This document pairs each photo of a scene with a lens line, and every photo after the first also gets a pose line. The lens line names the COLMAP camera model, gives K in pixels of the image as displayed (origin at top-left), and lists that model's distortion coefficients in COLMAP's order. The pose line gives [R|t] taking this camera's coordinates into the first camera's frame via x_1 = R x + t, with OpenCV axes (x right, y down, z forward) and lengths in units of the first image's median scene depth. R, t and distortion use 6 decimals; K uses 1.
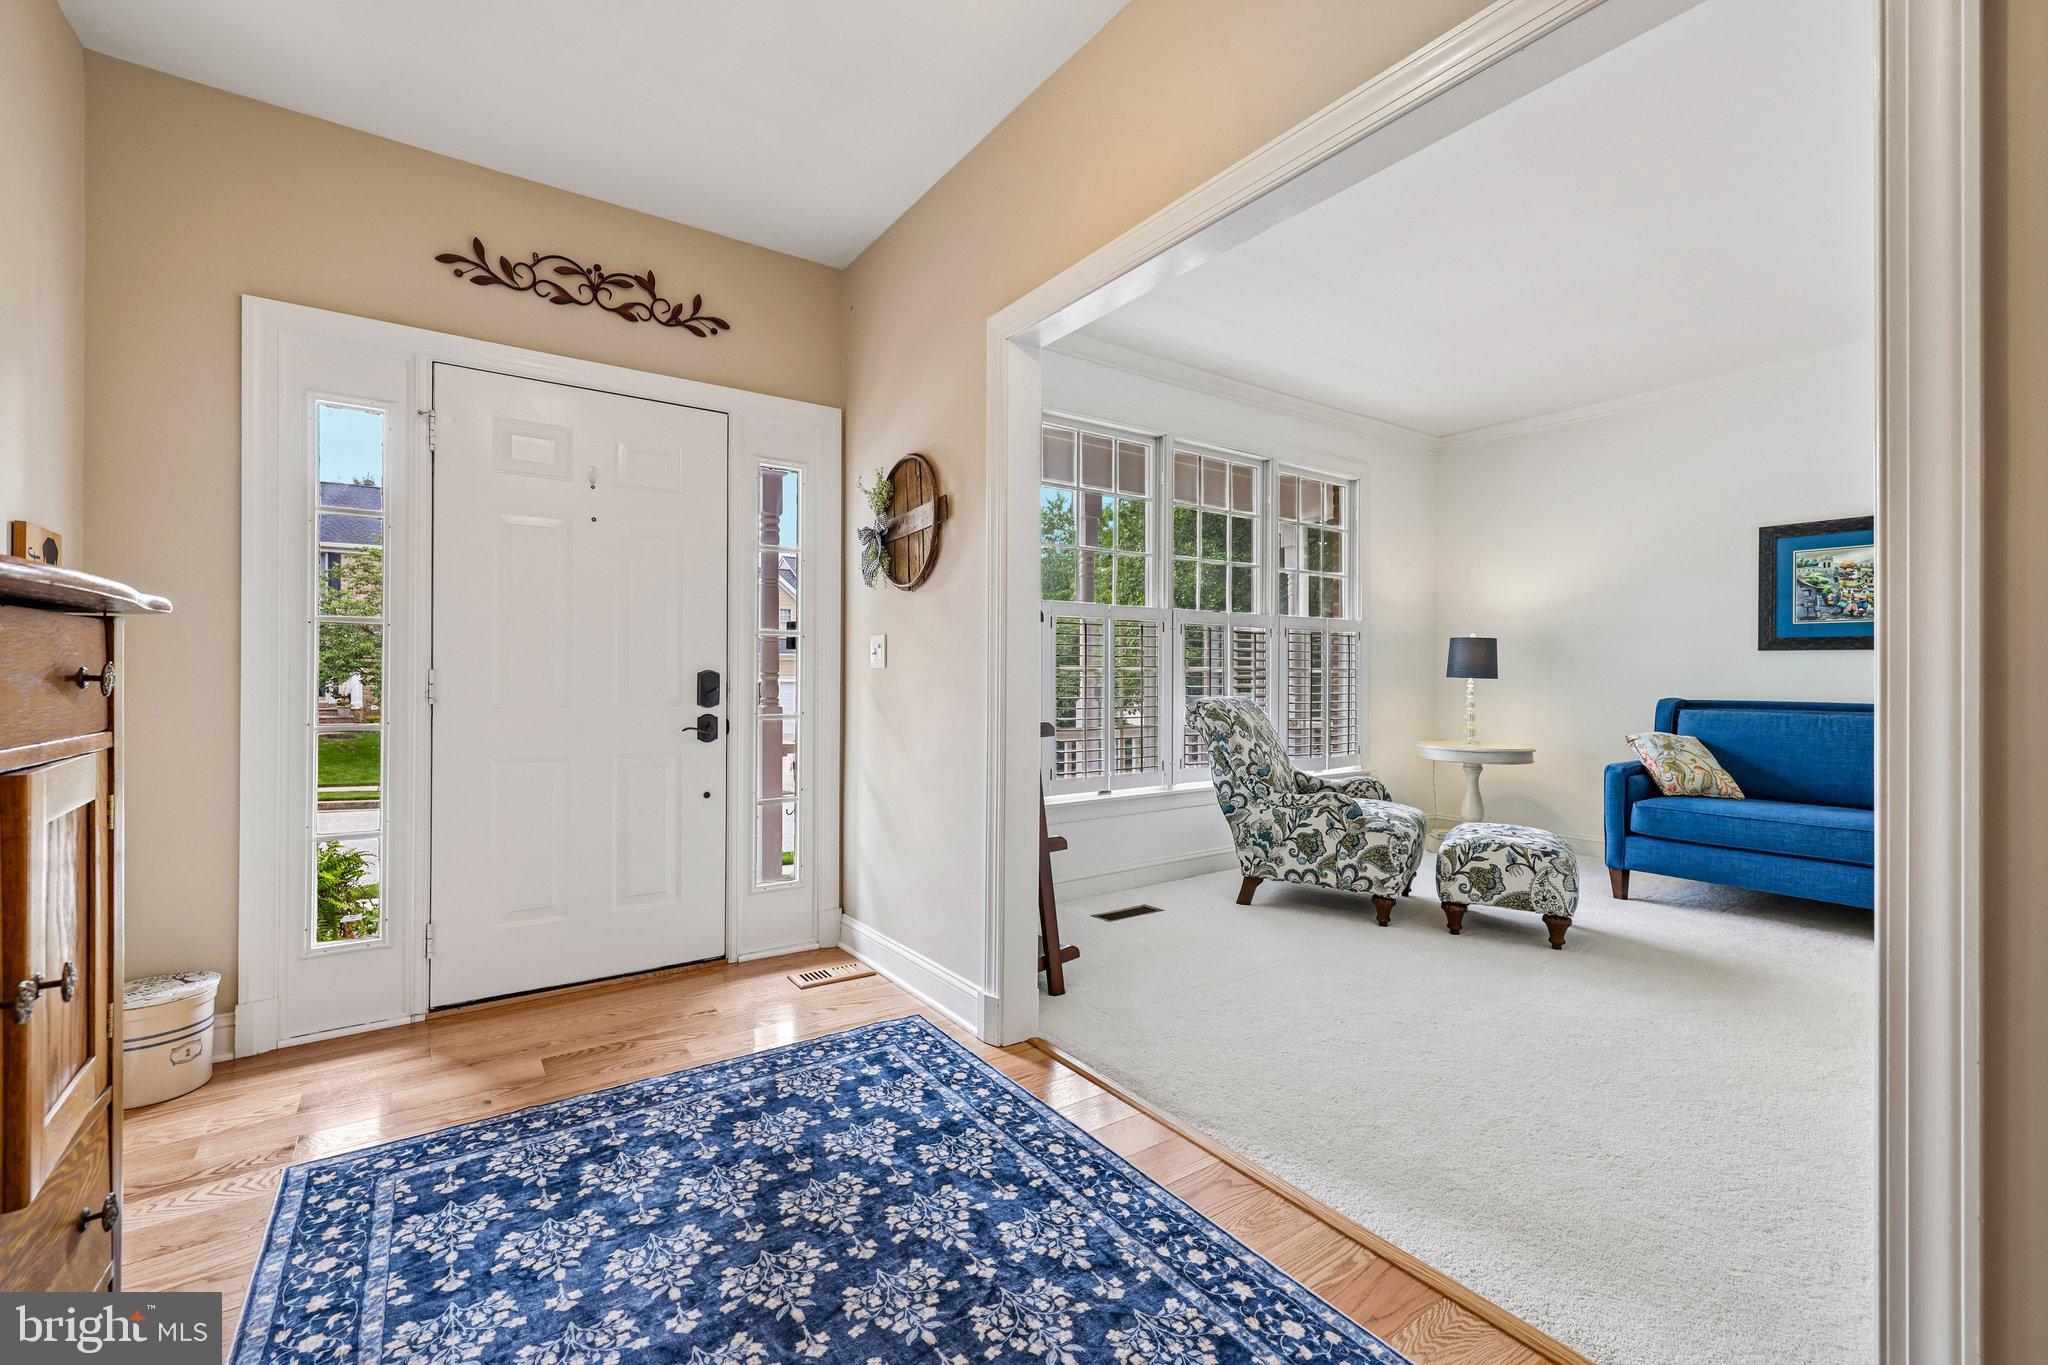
lens RADIAL K [[861.7, 0, 1010.0], [0, 861.7, 673.8], [0, 0, 1]] dist [0.000636, 0.000765]
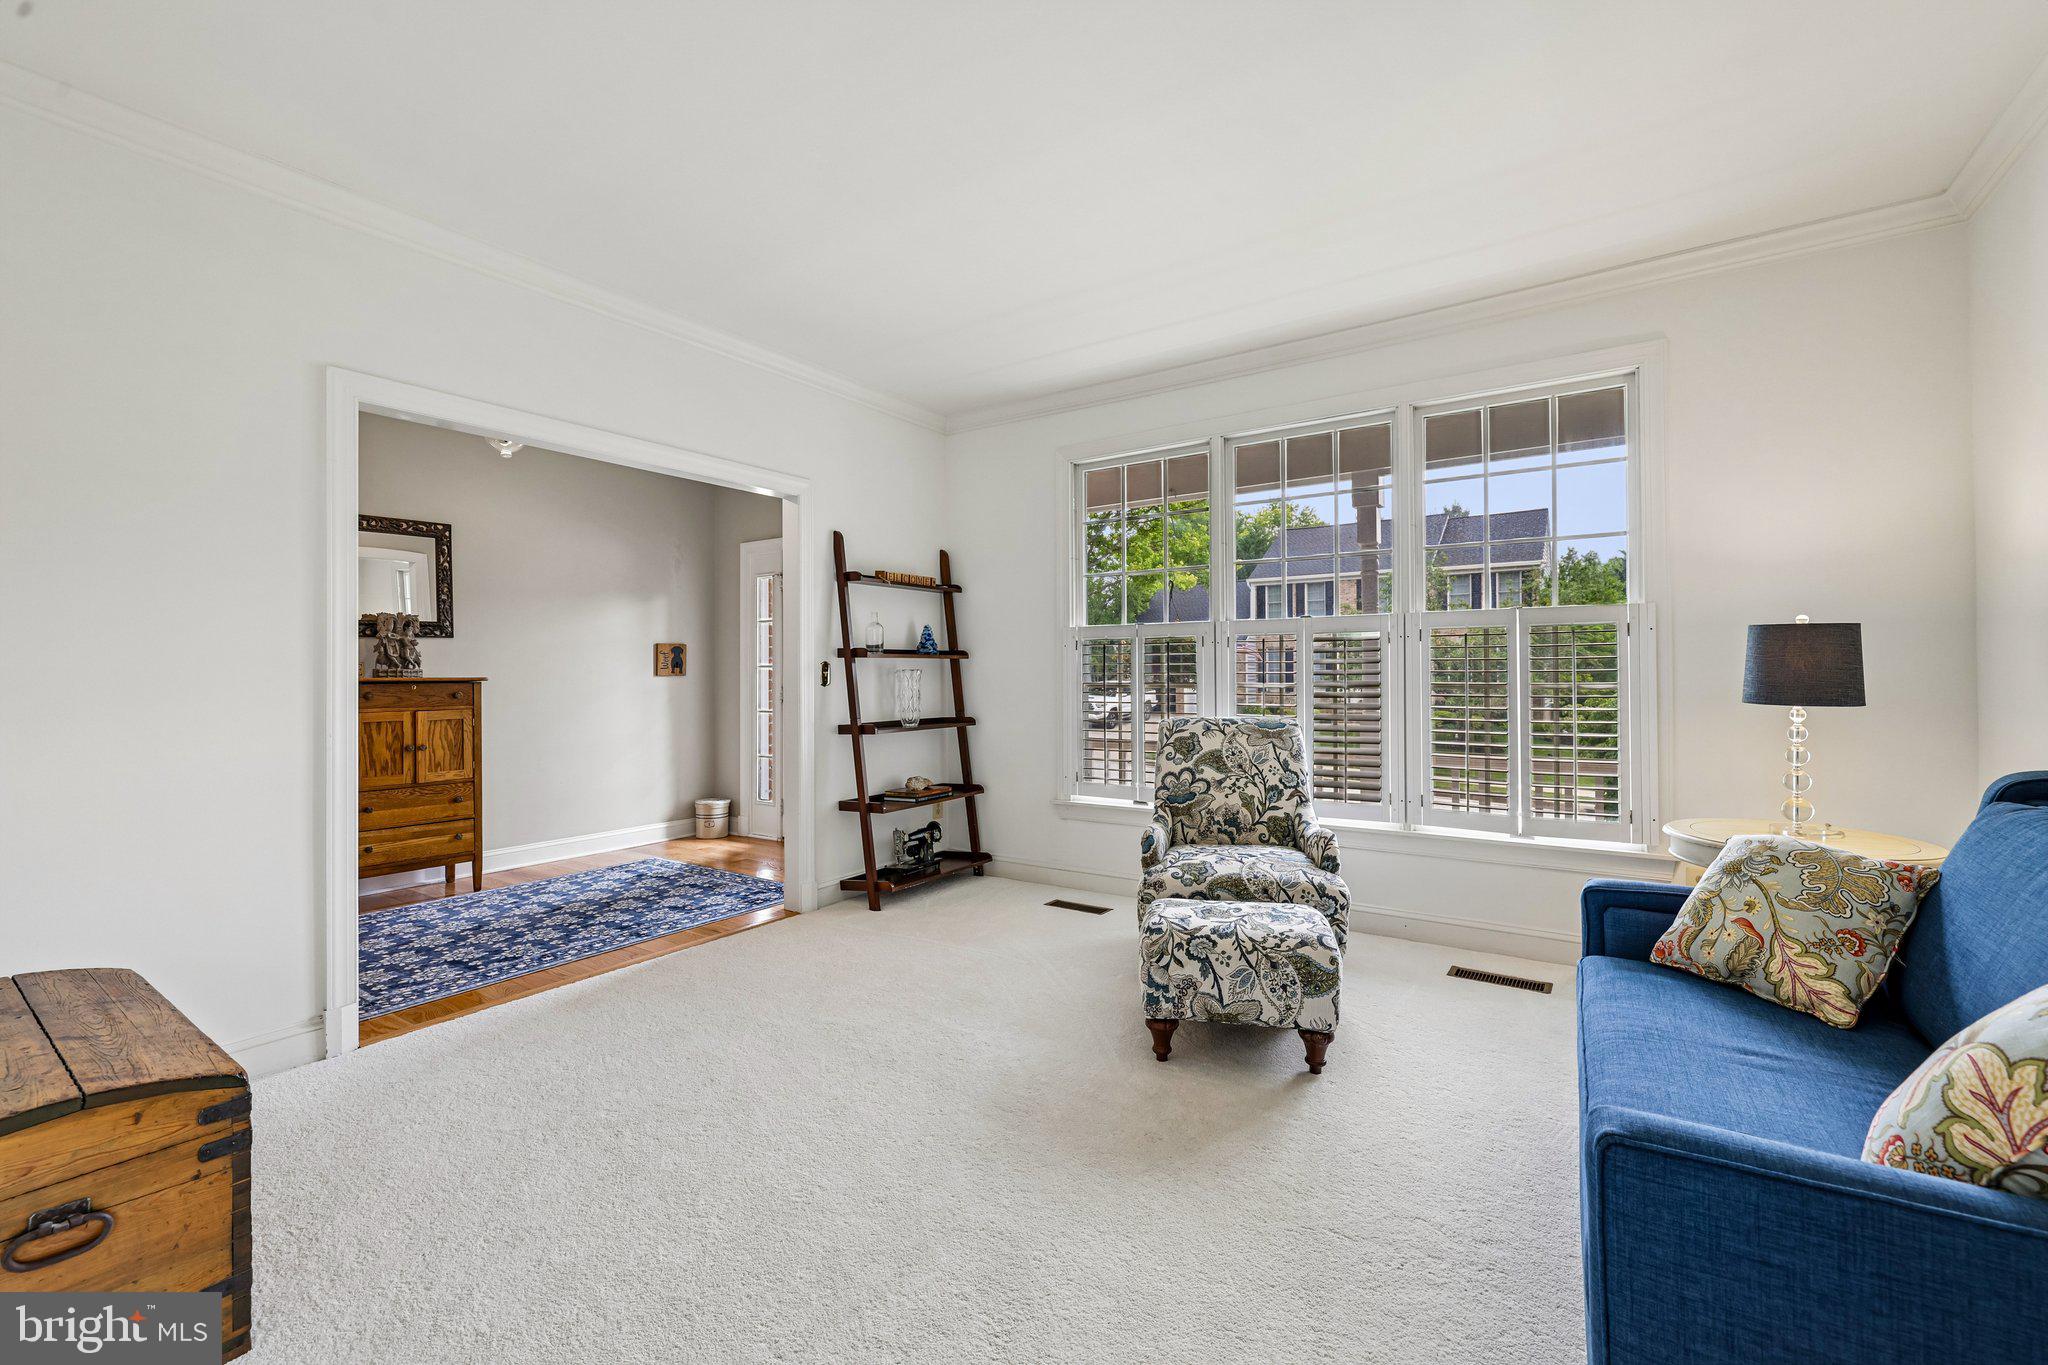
lens RADIAL K [[861.7, 0, 1011.5], [0, 861.7, 672.7], [0, 0, 1]] dist [0.000636, 0.000765]
pose [[0.351274, -0.006580, -0.936249, 1.102812], [0.004514, 0.999976, -0.005334, -0.016581], [0.936262, -0.002352, 0.351295, 0.515079]]
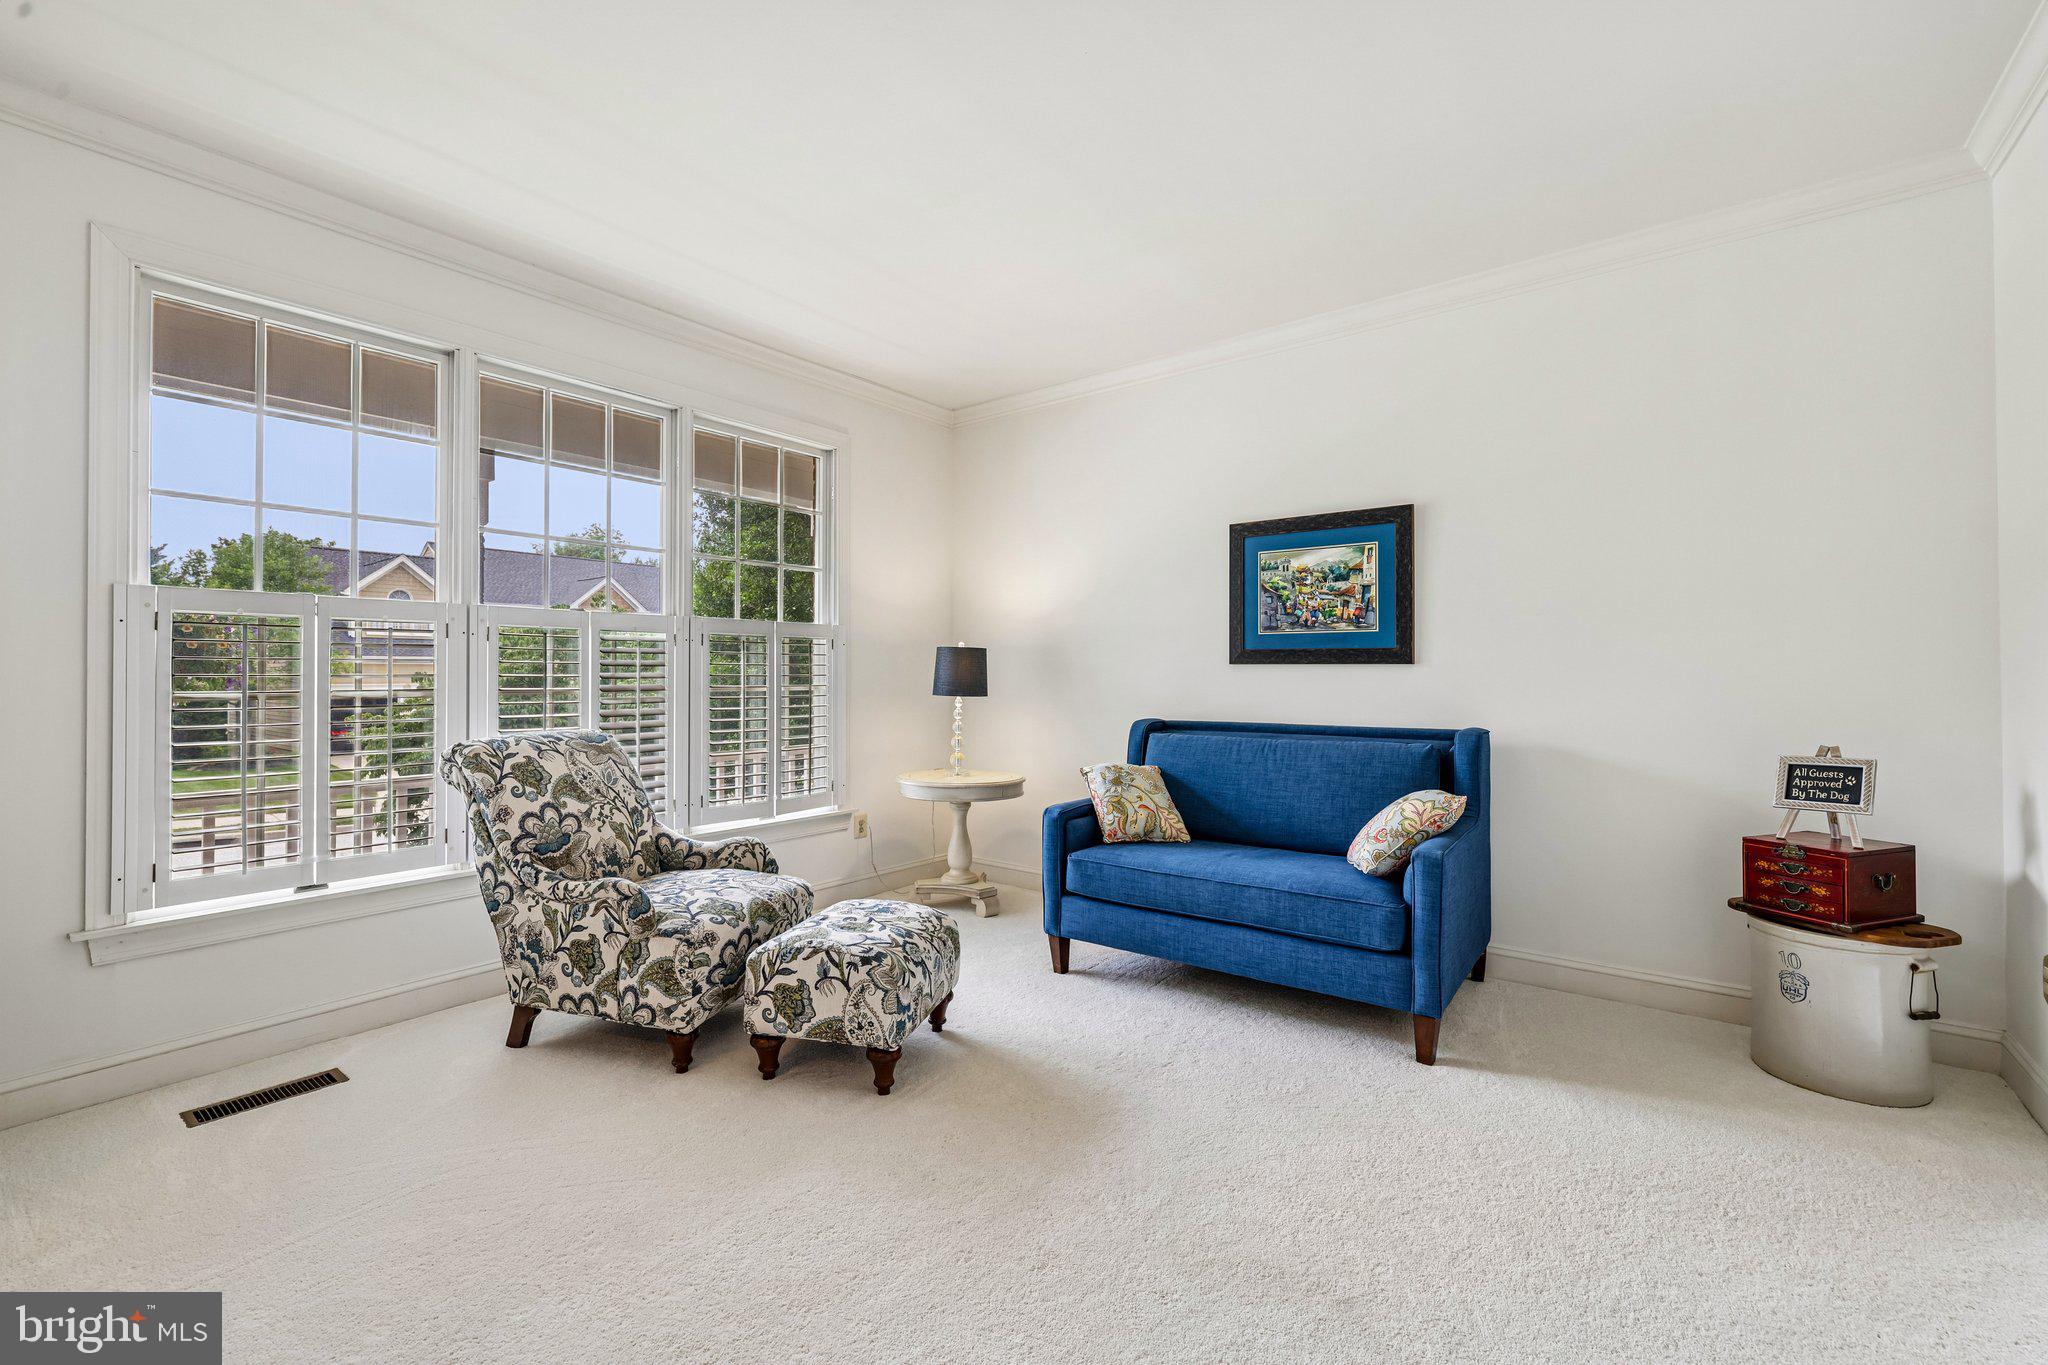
lens RADIAL K [[861.7, 0, 1014.1], [0, 861.7, 671.5], [0, 0, 1]] dist [0.000636, 0.000765]
pose [[0.956843, -0.003423, 0.290585, 0.449726], [0.005404, 0.999967, -0.006014, -0.017199], [-0.290555, 0.007325, 0.956830, 0.248075]]
